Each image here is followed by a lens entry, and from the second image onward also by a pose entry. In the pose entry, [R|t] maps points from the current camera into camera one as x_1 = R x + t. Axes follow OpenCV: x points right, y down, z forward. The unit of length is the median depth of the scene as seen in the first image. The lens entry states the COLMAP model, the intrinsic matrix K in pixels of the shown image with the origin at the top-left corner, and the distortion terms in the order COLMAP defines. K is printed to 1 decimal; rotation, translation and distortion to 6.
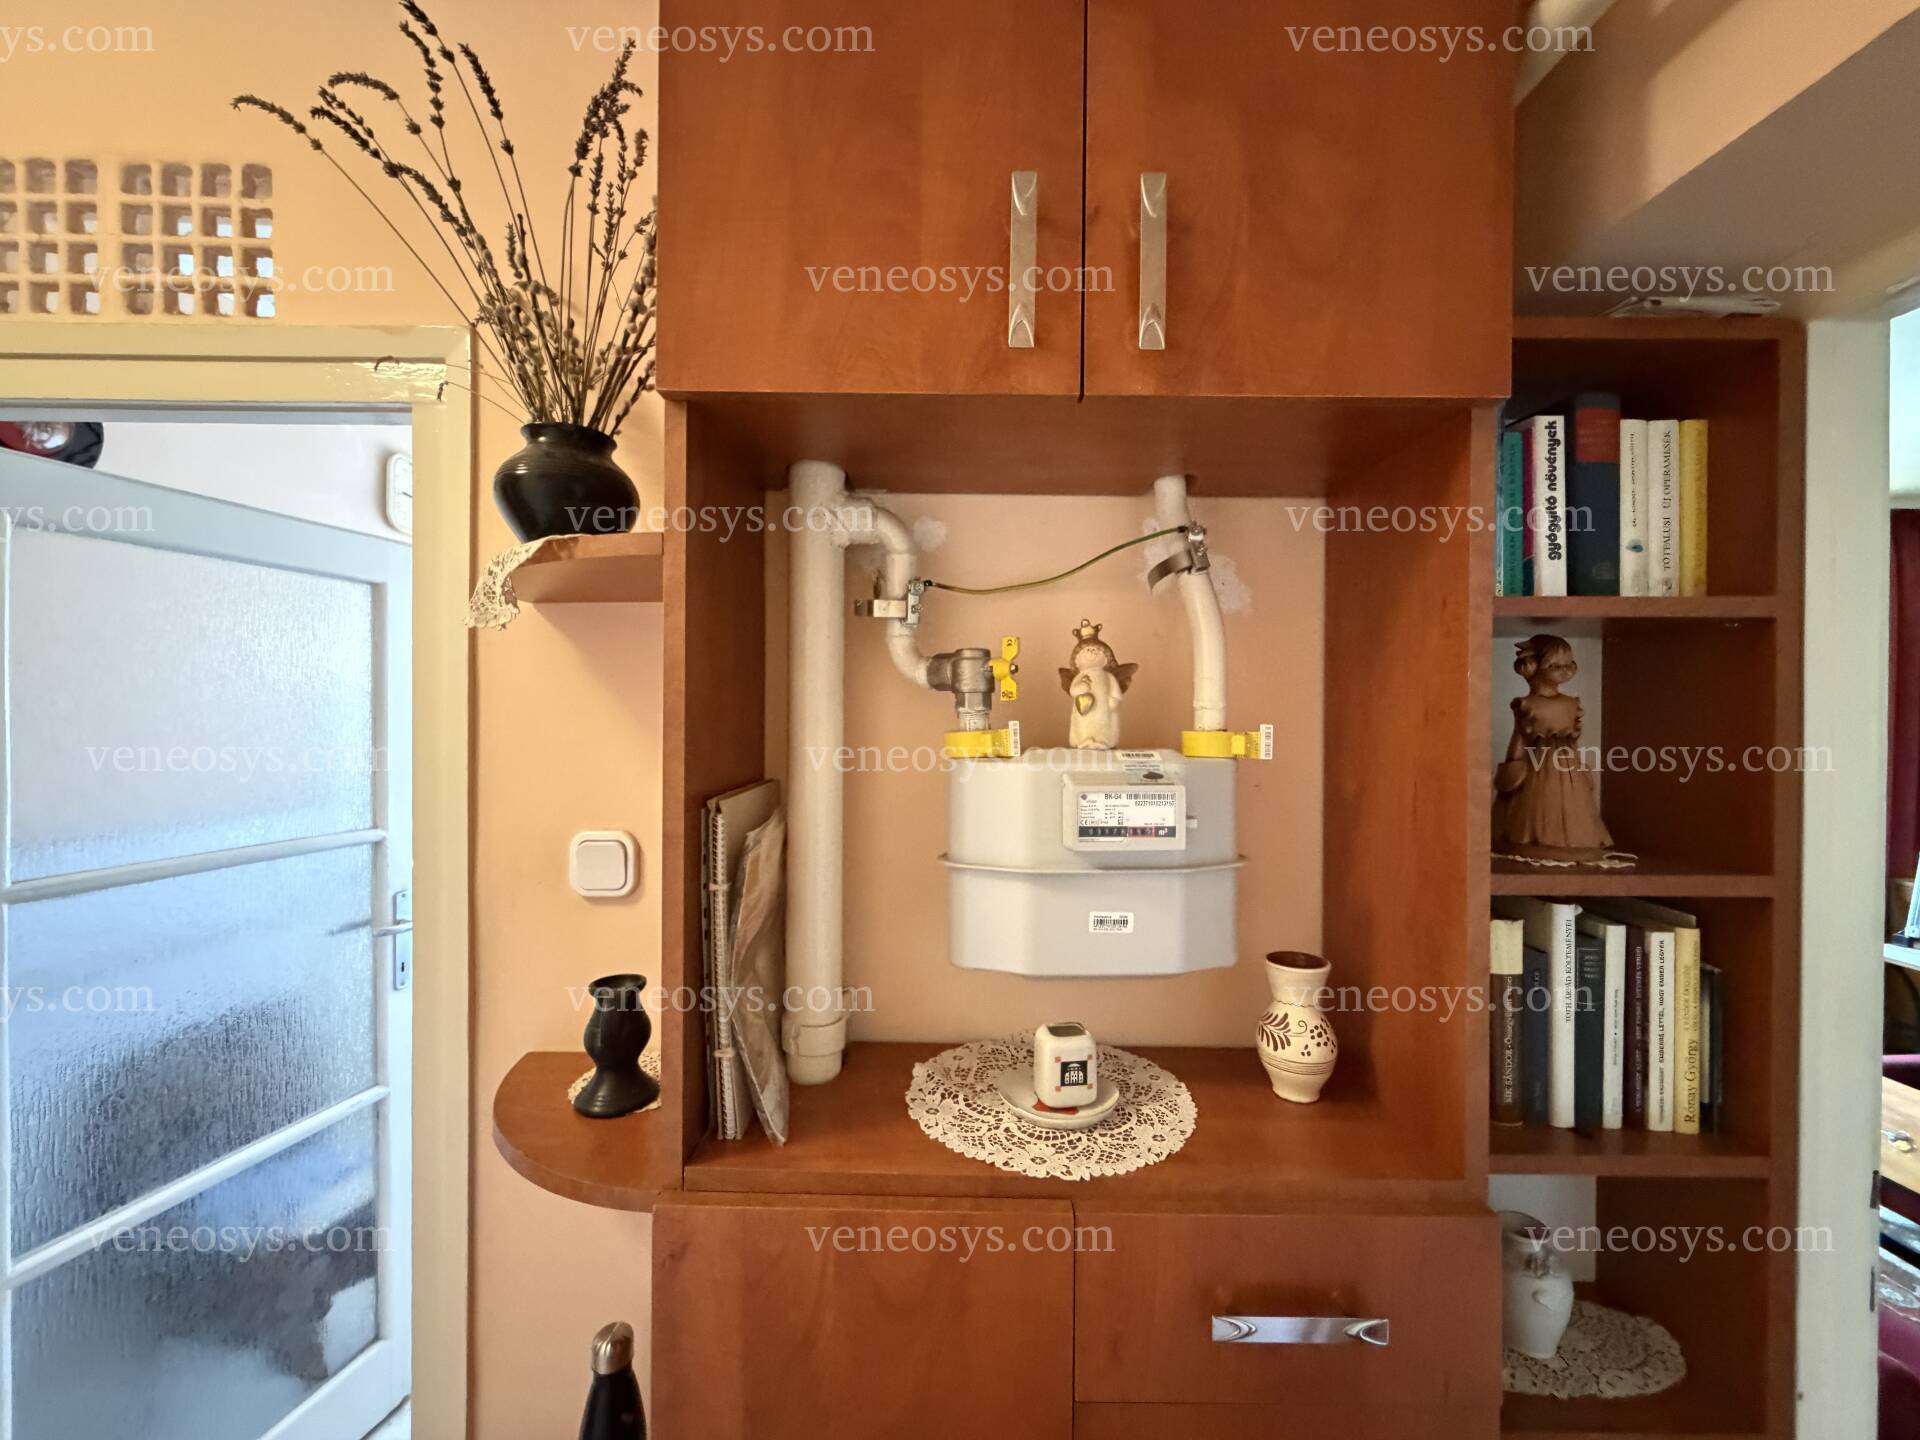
lens RADIAL K [[766.8, 0, 959.1], [0, 766.8, 721.3], [0, 0, 1]] dist [0.001276, 0.000286]
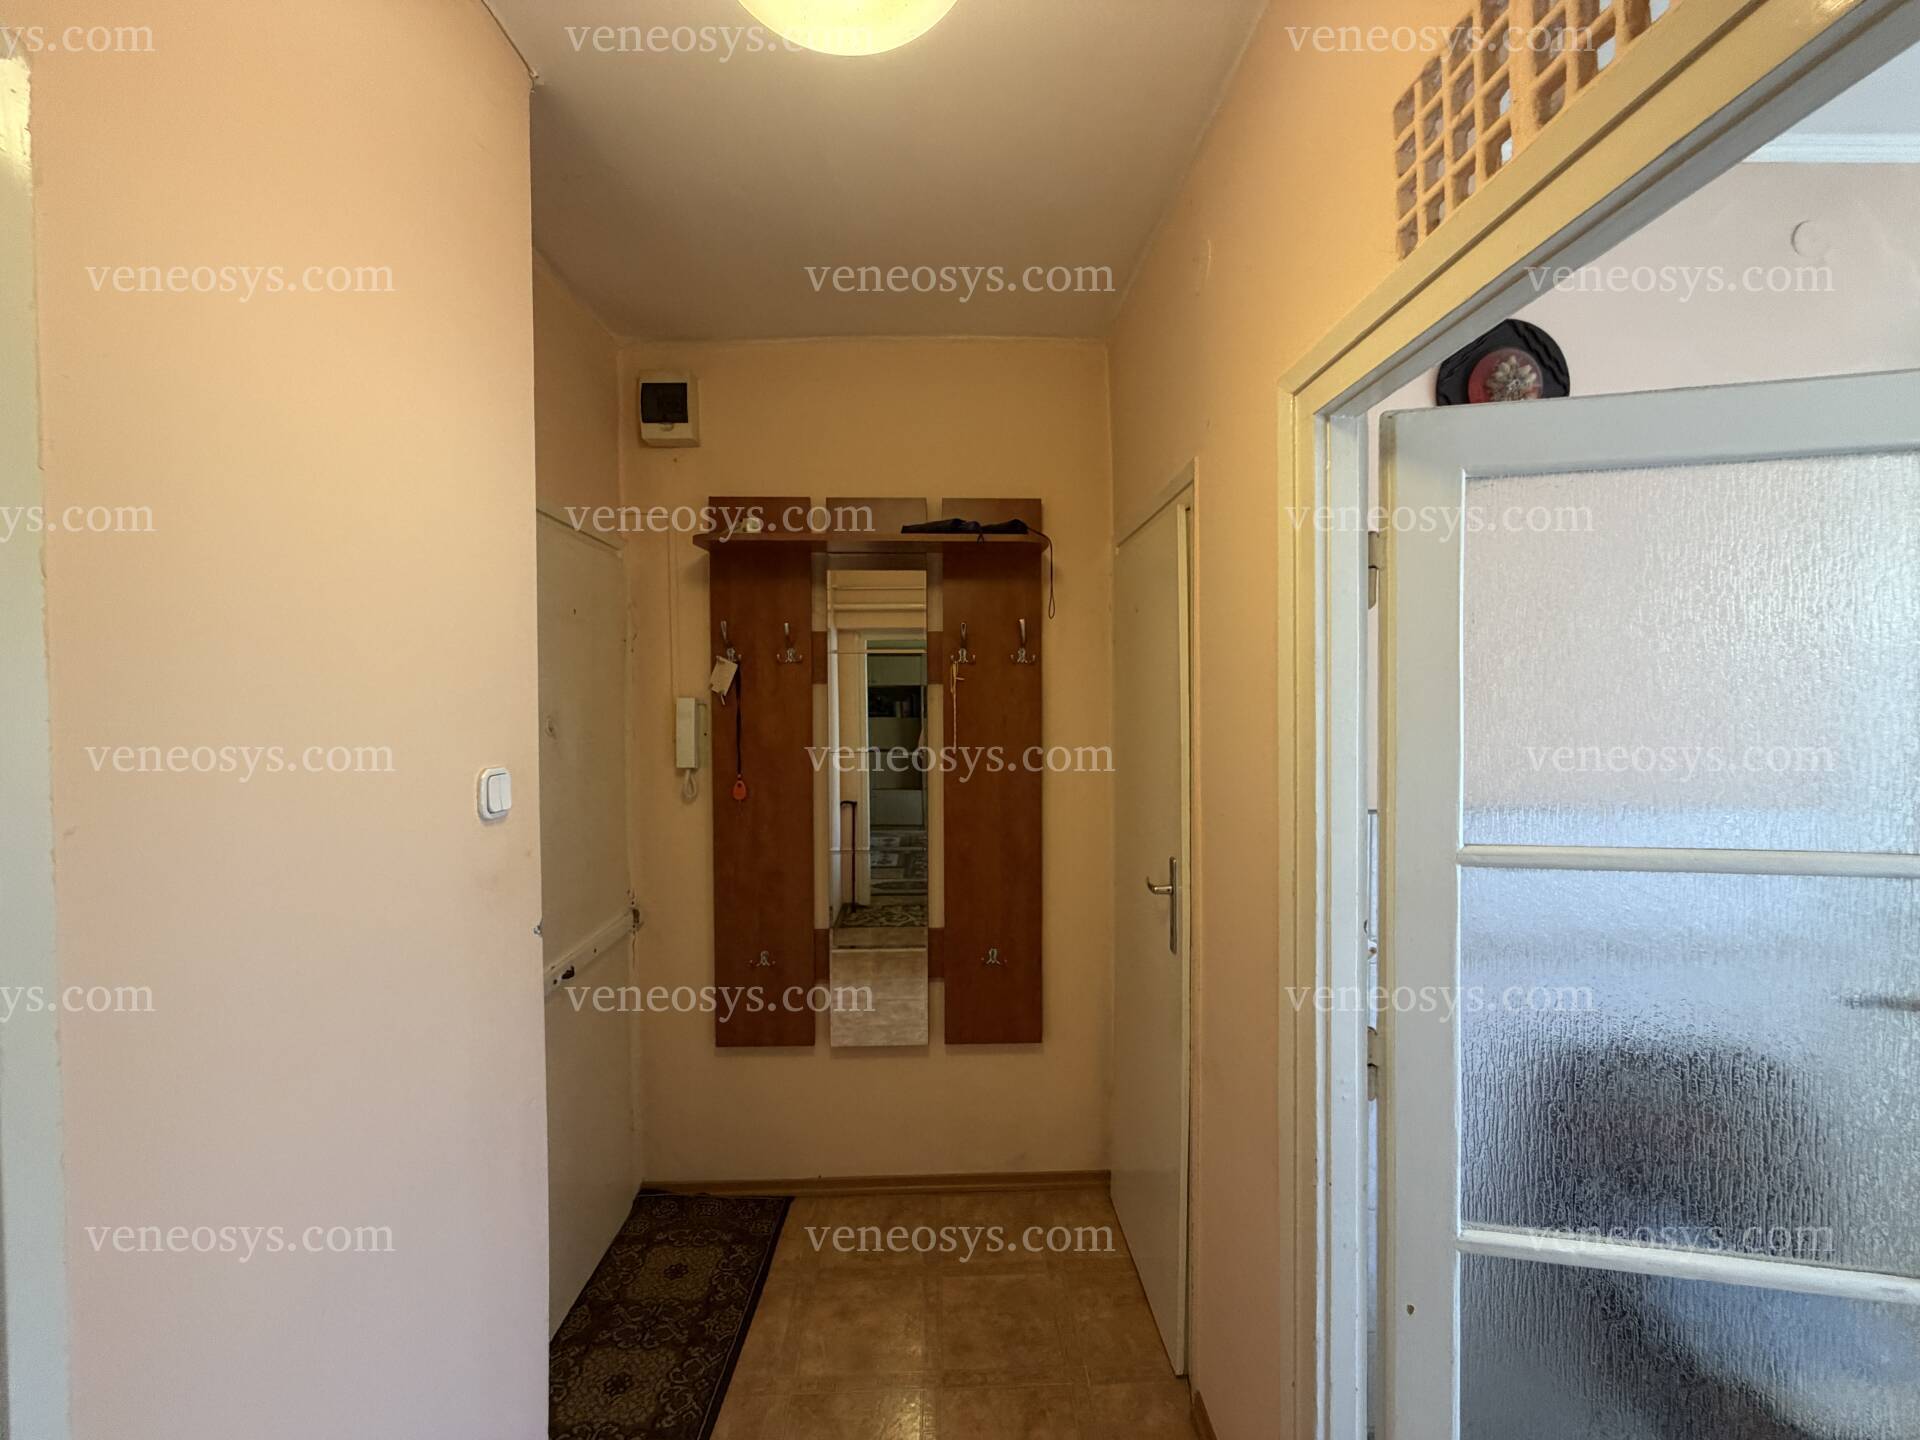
lens RADIAL K [[766.8, 0, 958.4], [0, 766.8, 719.4], [0, 0, 1]] dist [0.001276, 0.000286]
pose [[0.017037, 0.015732, -0.999731, -0.245673], [-0.000099, 0.999876, 0.015733, 0.031519], [0.999855, -0.000169, 0.017037, 0.314908]]
